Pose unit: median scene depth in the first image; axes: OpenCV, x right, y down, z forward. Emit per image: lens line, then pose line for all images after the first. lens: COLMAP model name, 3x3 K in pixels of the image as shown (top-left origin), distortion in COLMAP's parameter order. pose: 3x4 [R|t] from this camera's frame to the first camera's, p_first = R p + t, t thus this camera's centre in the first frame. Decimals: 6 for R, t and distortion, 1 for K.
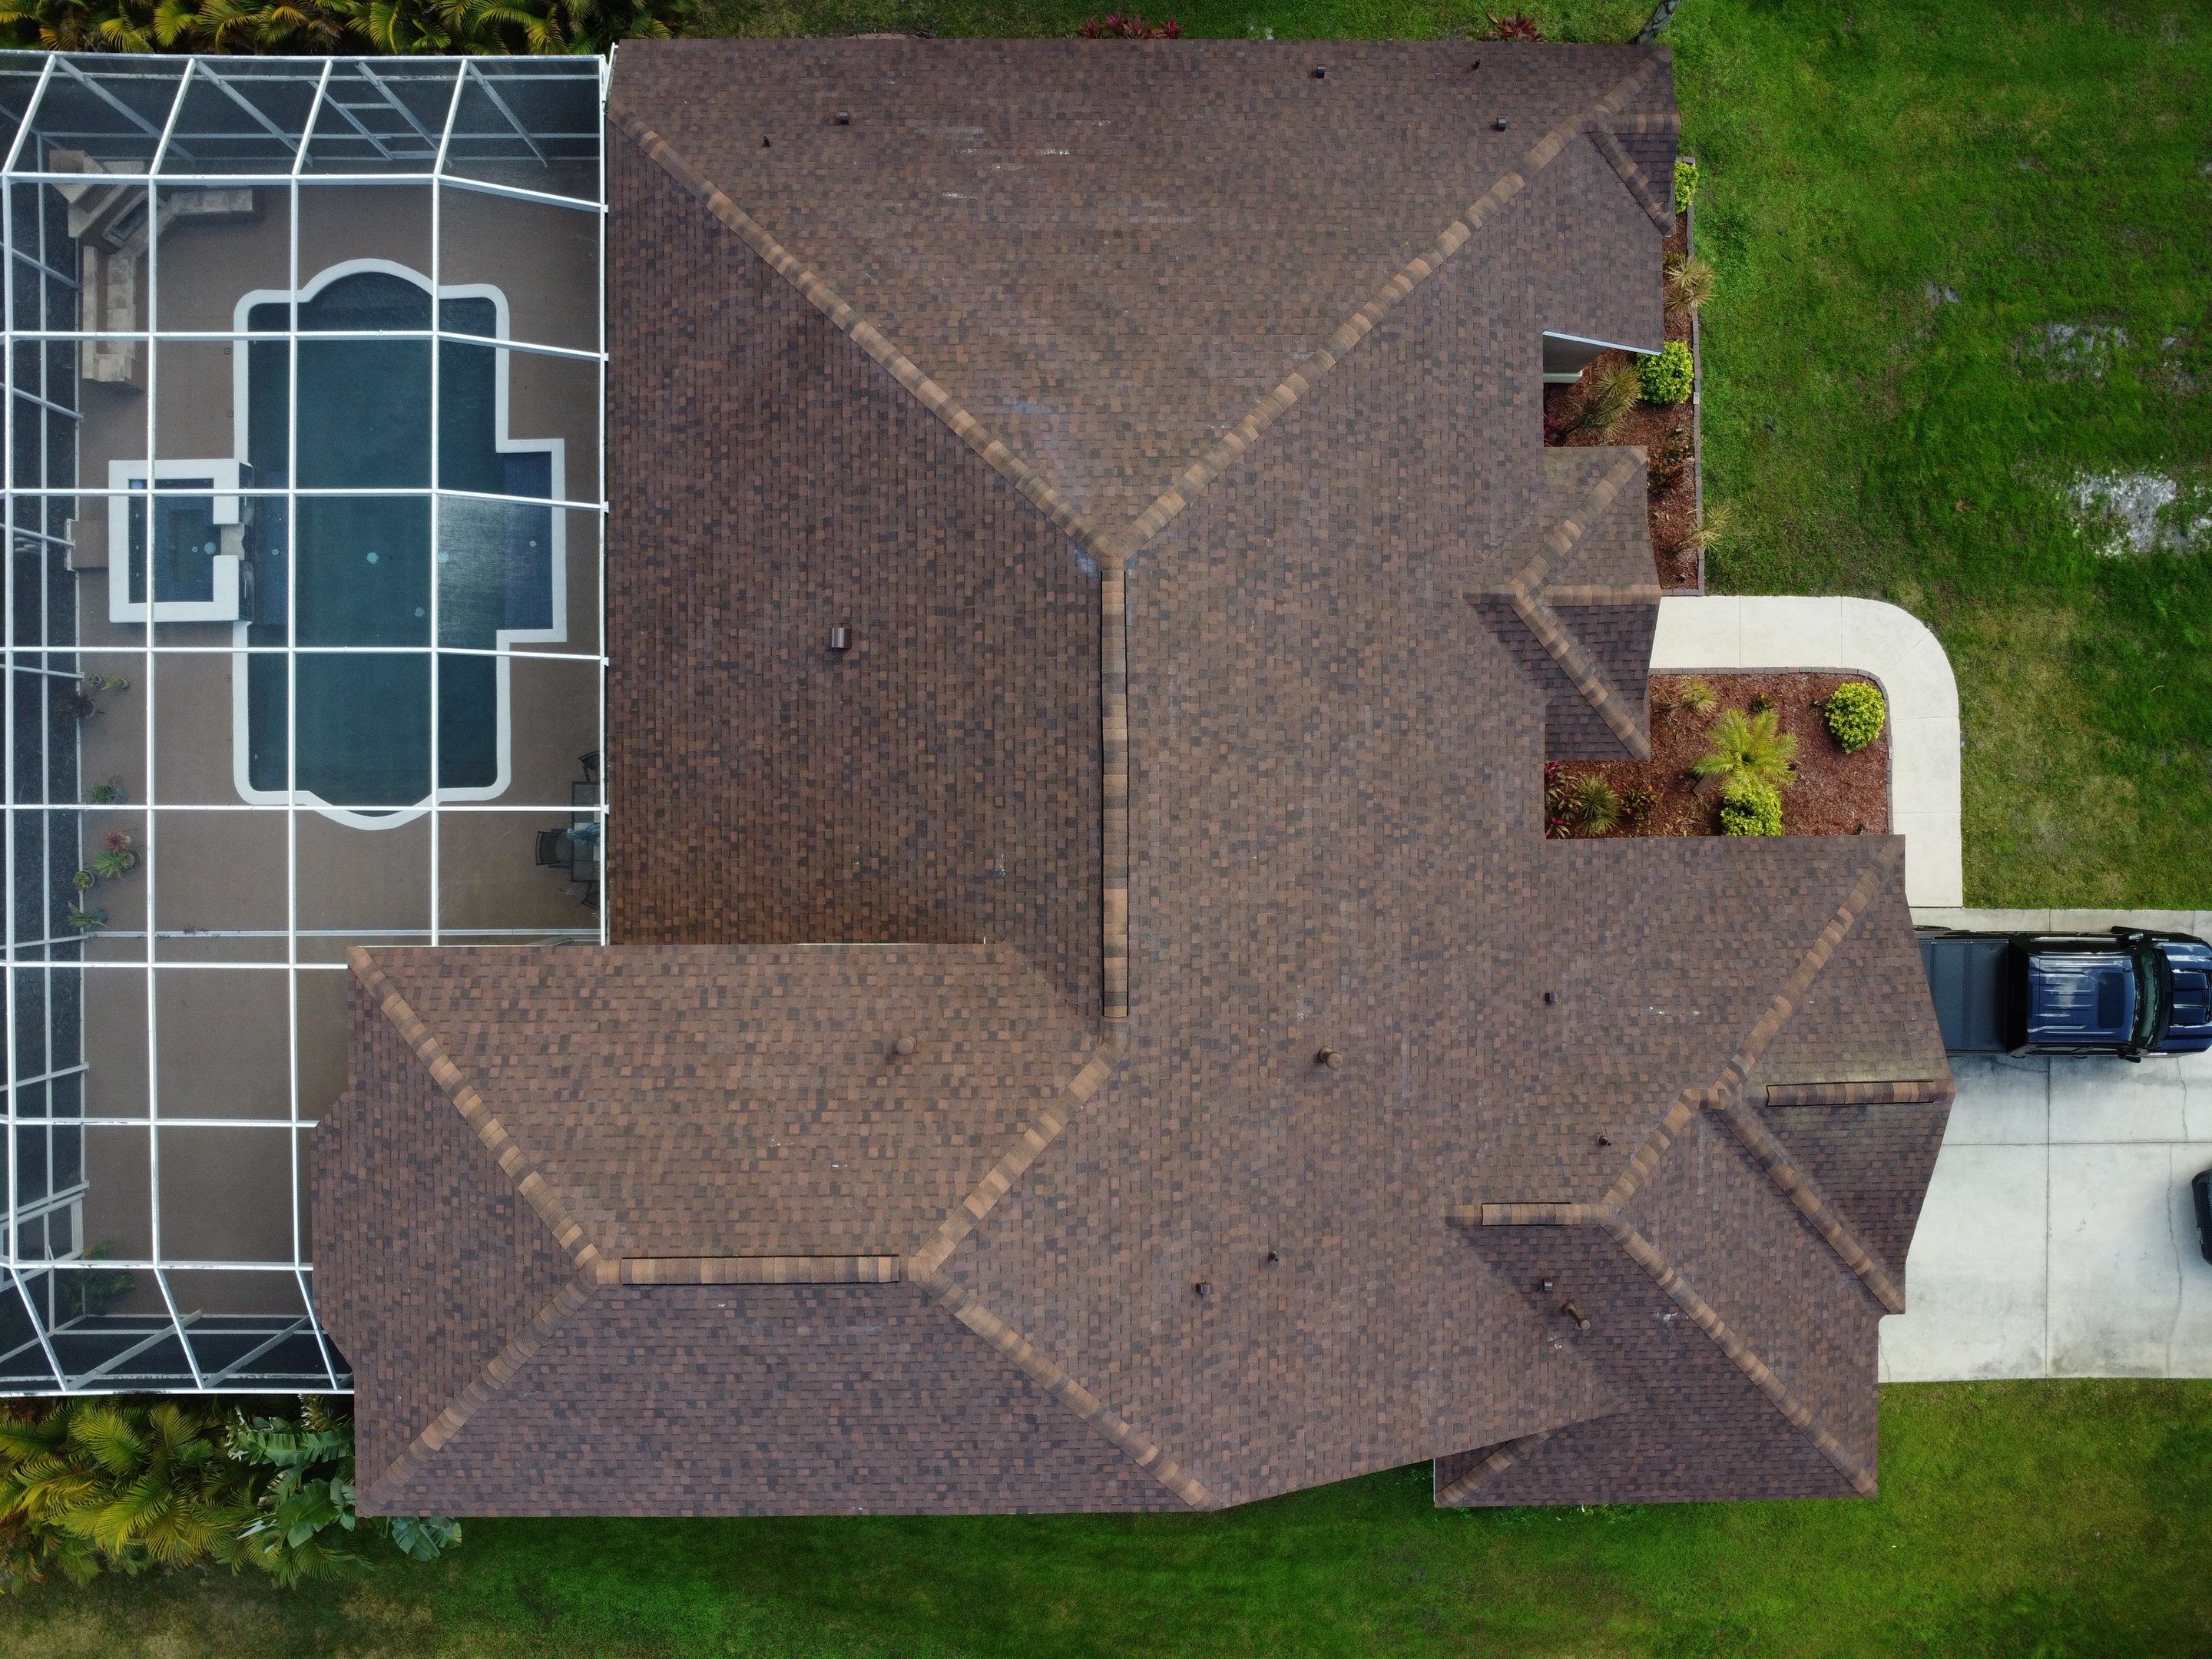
lens RADIAL K [[1603.9, 0, 1091.8], [0, 1603.9, 819.7], [0, 0, 1]] dist [-0.030039, -0.003317]
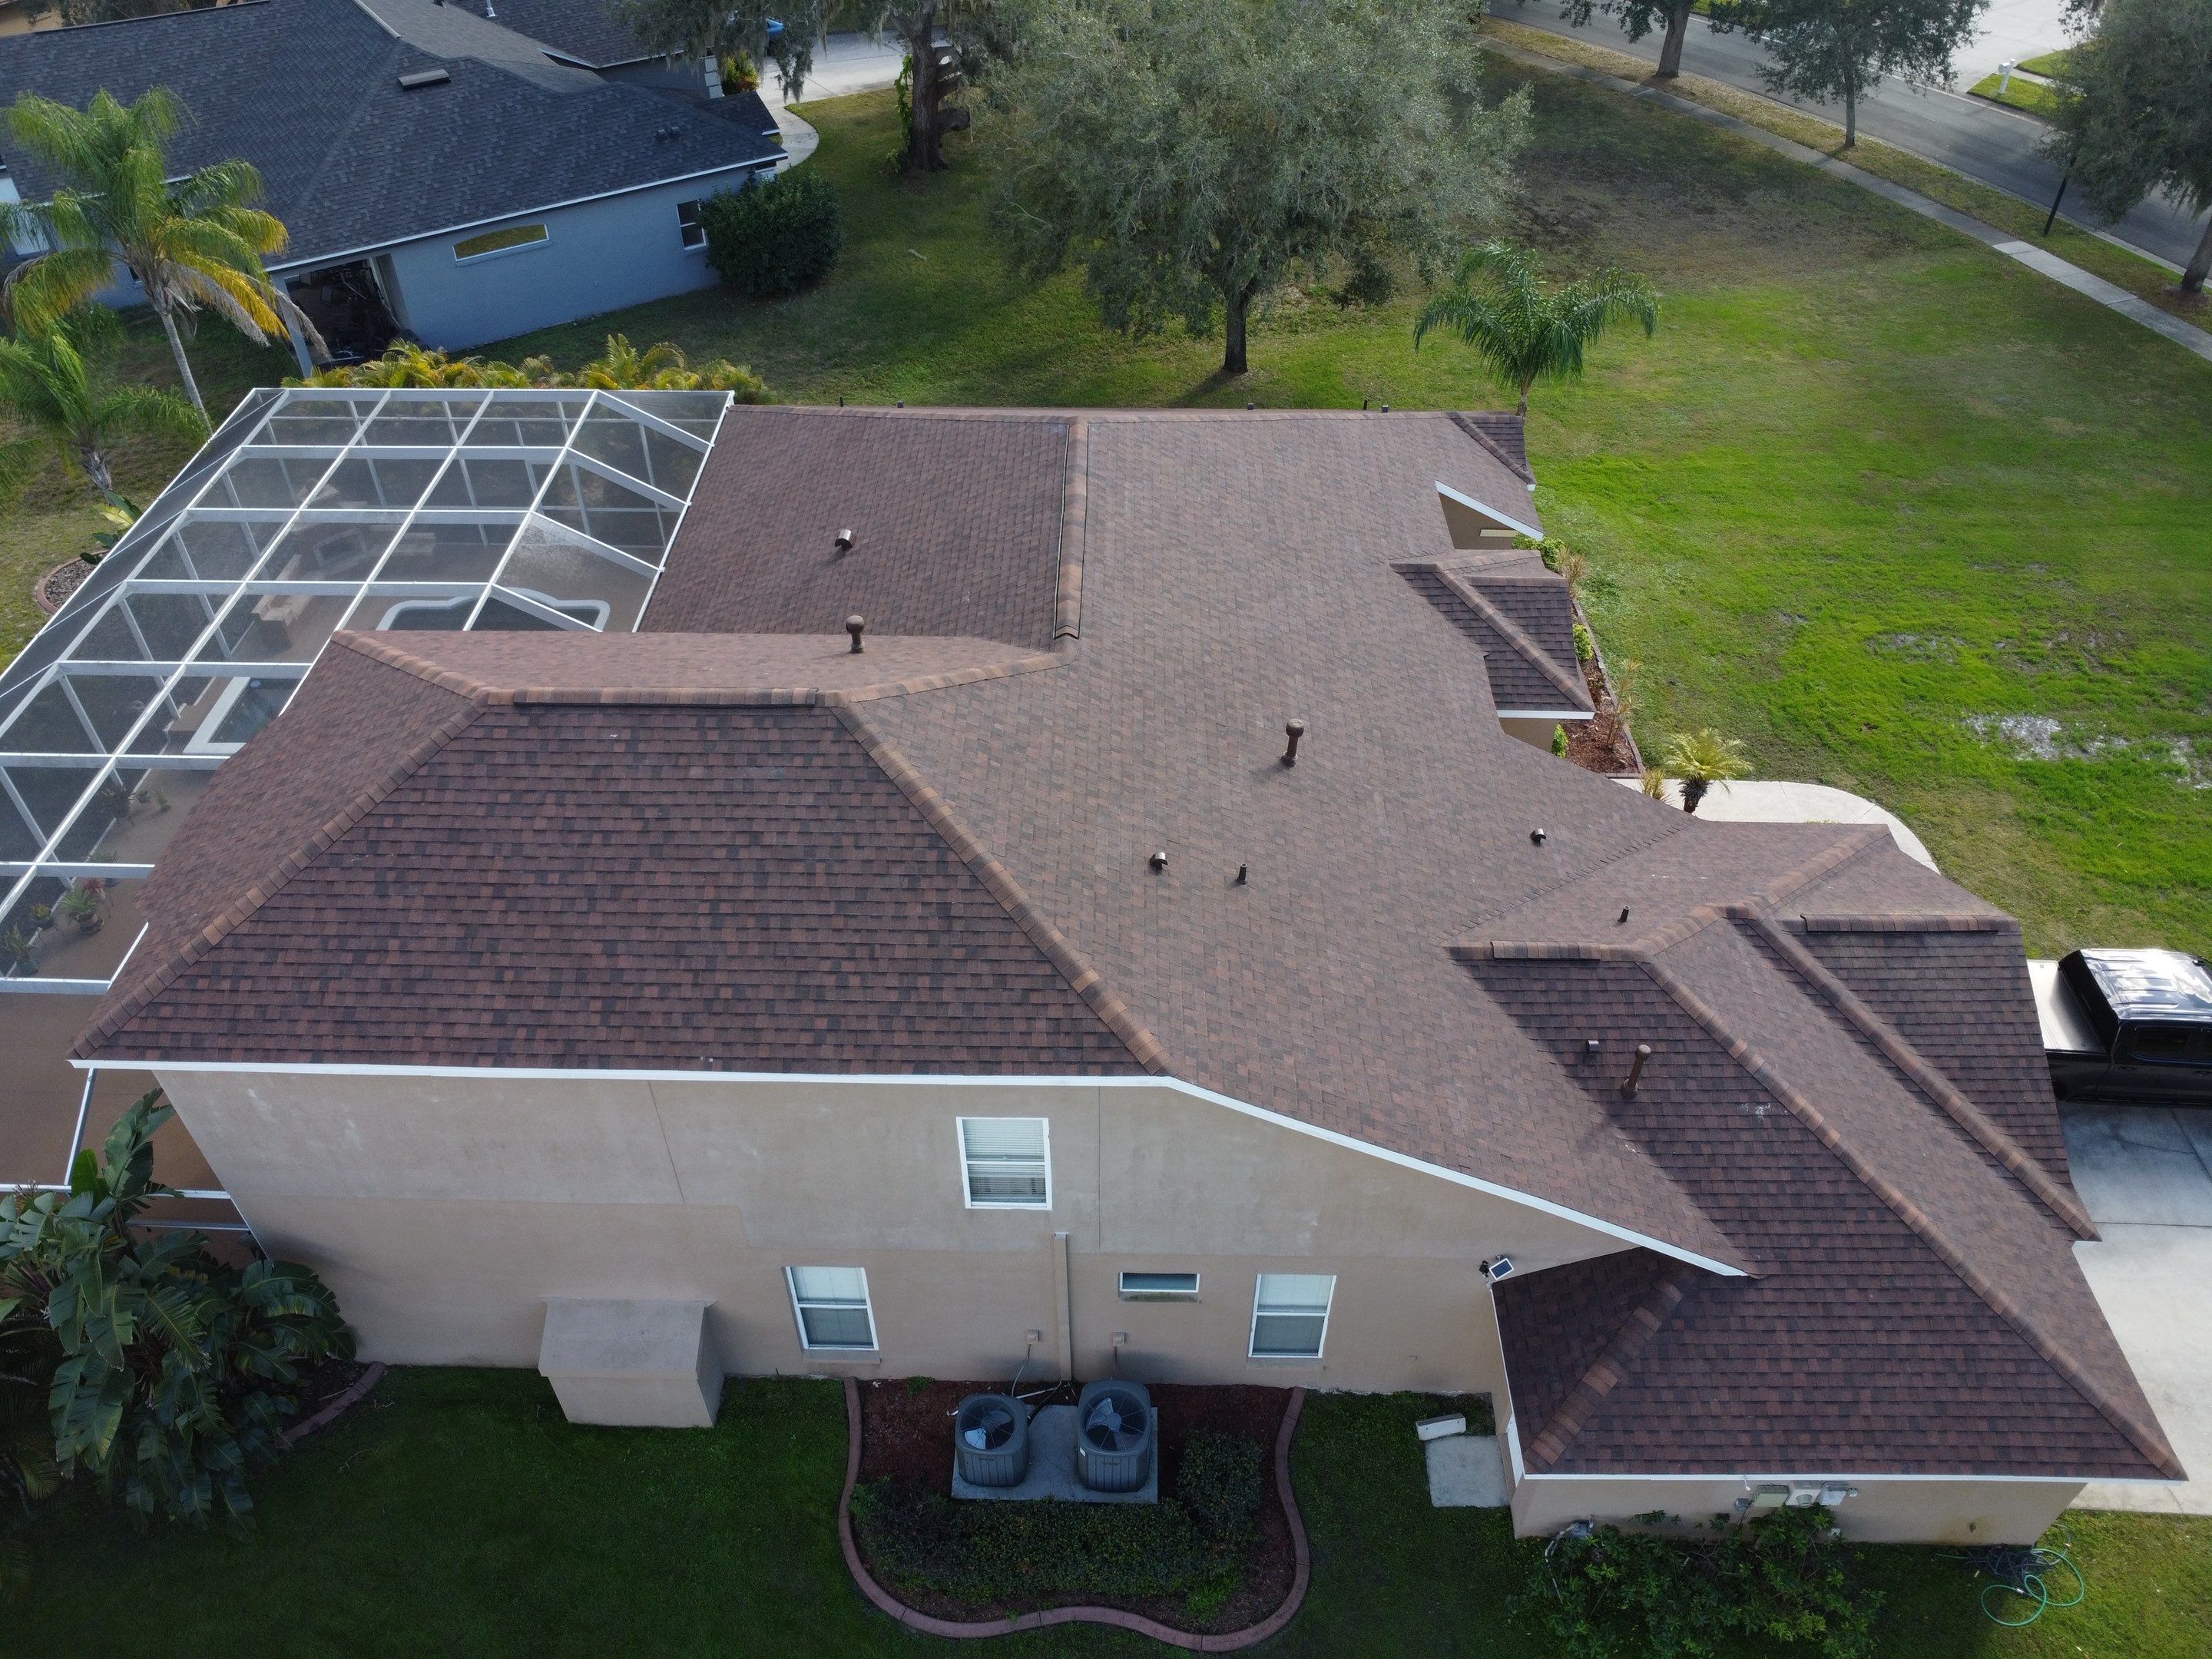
lens RADIAL K [[1603.9, 0, 1096.2], [0, 1603.9, 822.0], [0, 0, 1]] dist [-0.030039, -0.003317]
pose [[0.999514, 0.003573, -0.030953, 0.058538], [-0.025550, 0.662539, -0.748592, 0.863051], [0.017833, 0.749019, 0.662308, 0.381566]]
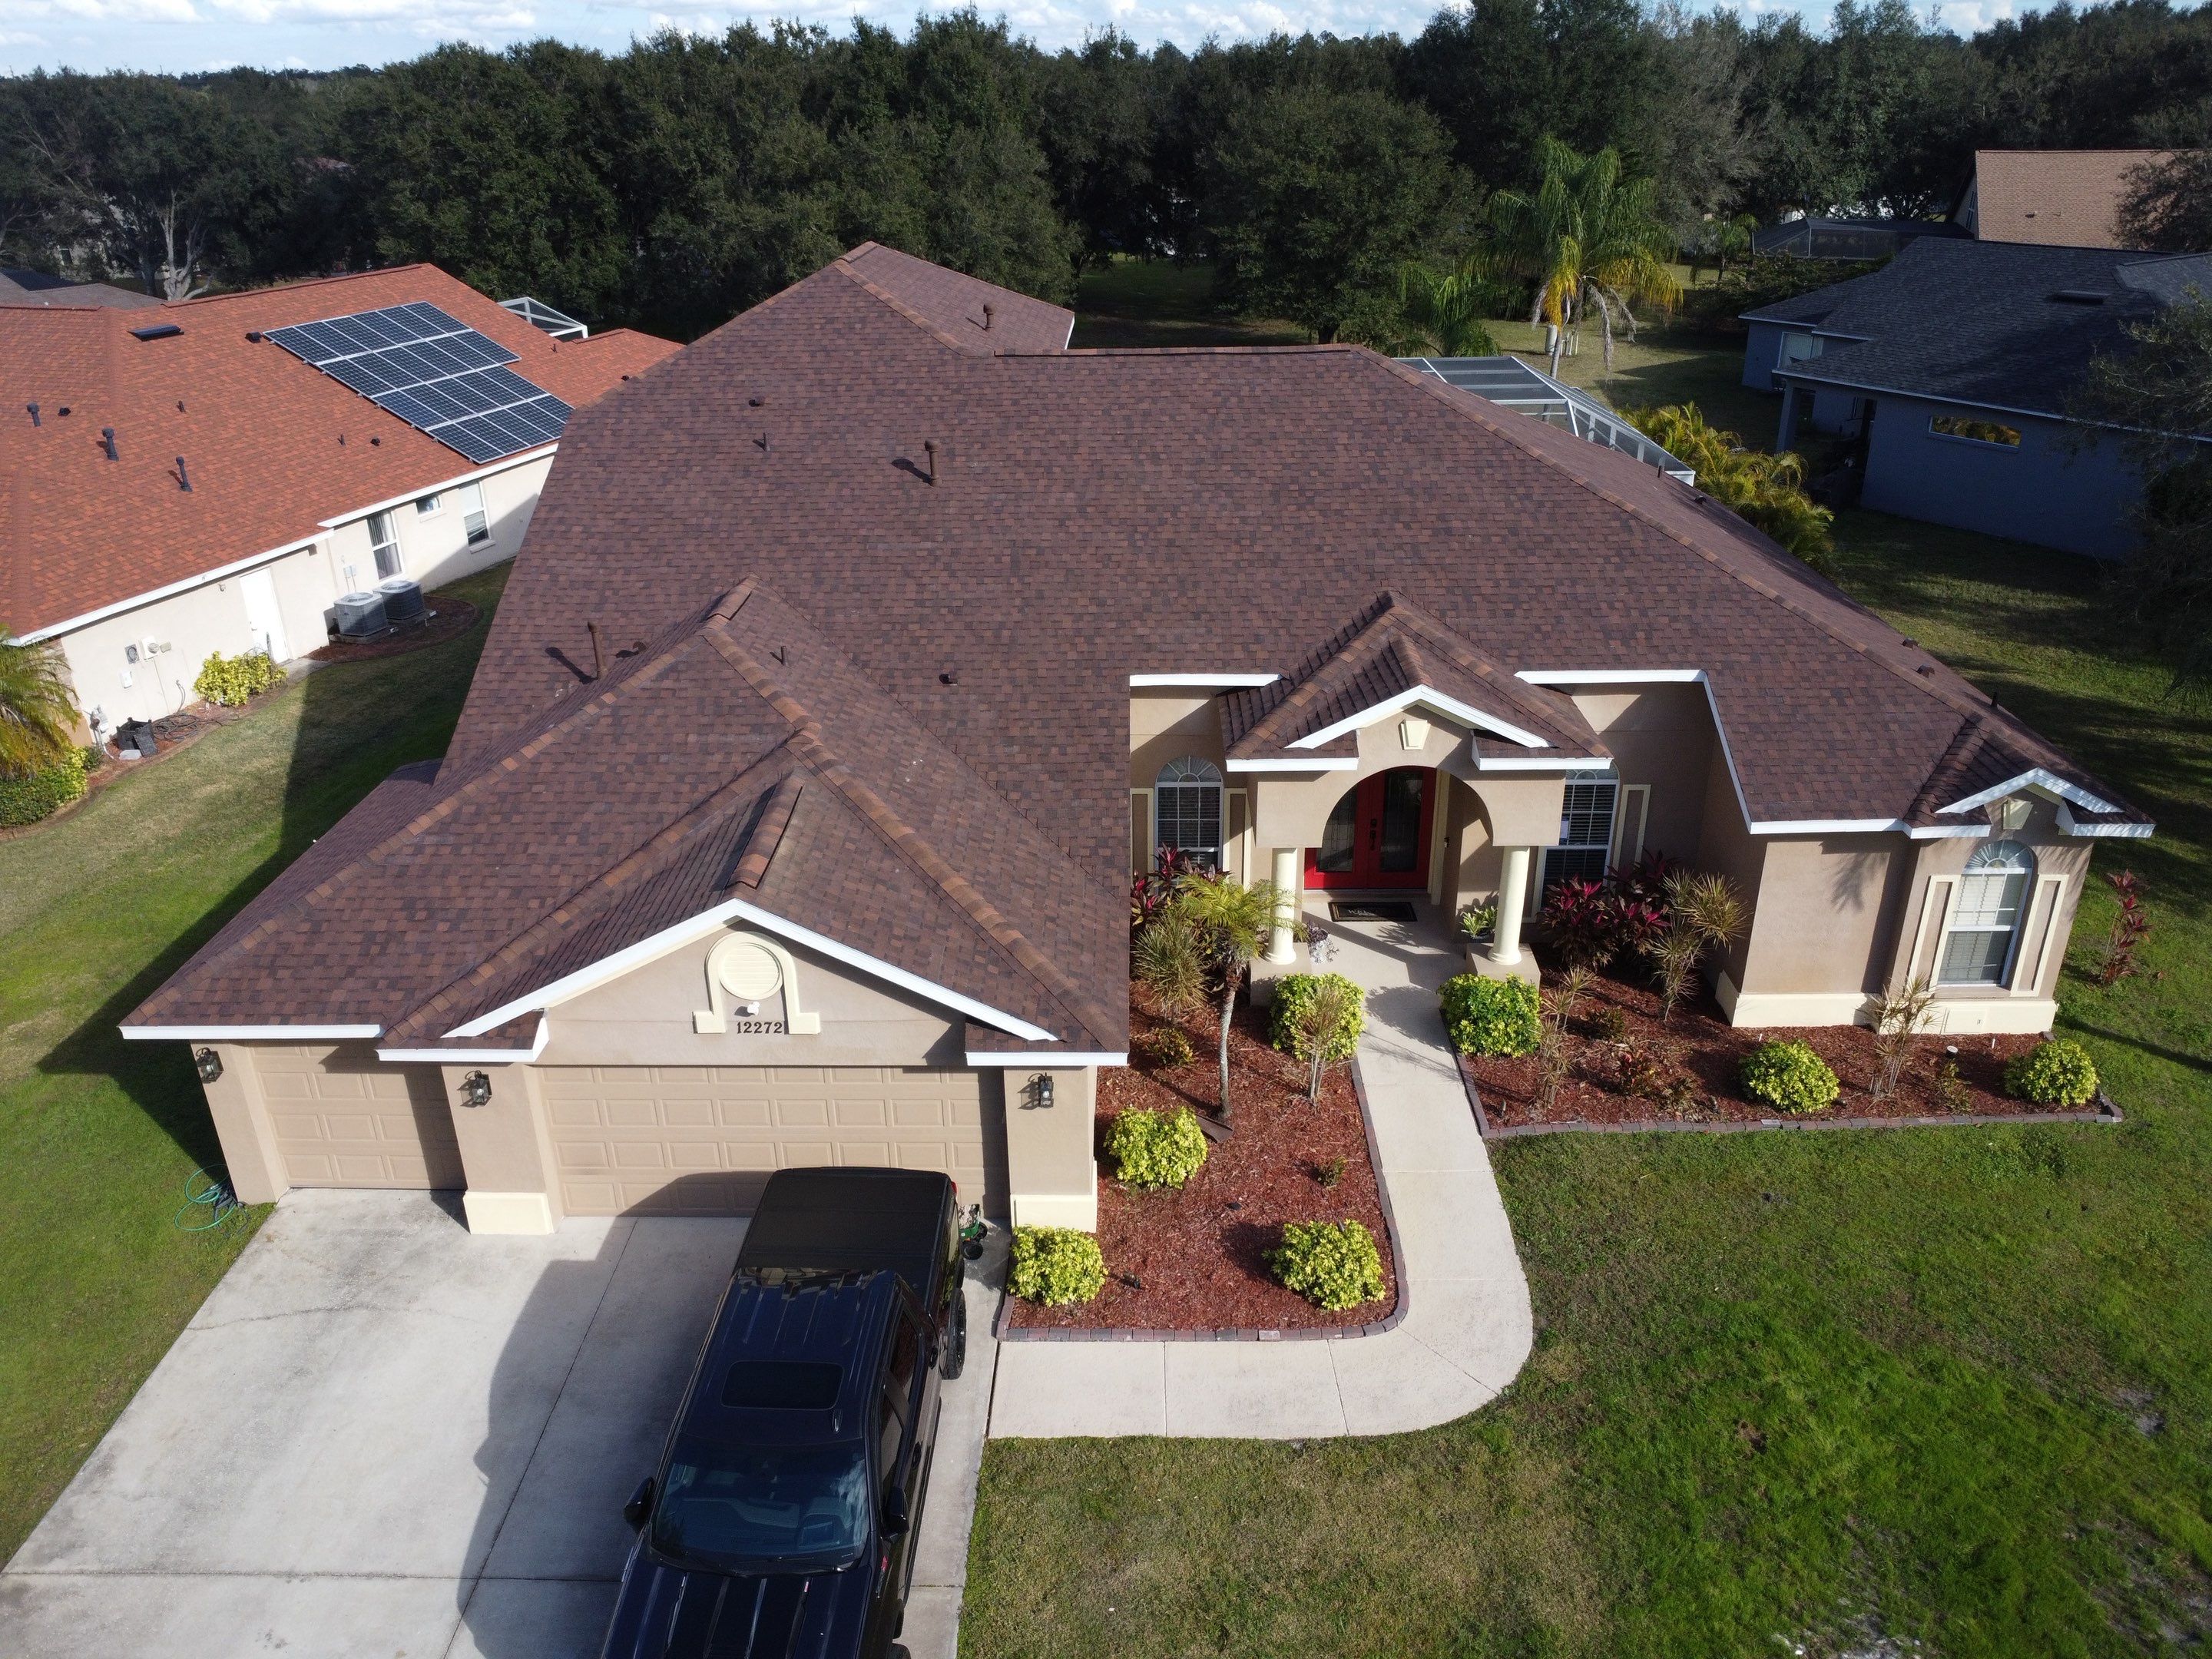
lens RADIAL K [[1603.9, 0, 1091.6], [0, 1603.9, 824.1], [0, 0, 1]] dist [-0.030039, -0.003317]
pose [[-0.031742, 0.405248, -0.913655, 1.193154], [-0.999434, -0.002692, 0.033528, 0.003554], [0.011127, 0.914203, 0.405105, 0.751567]]
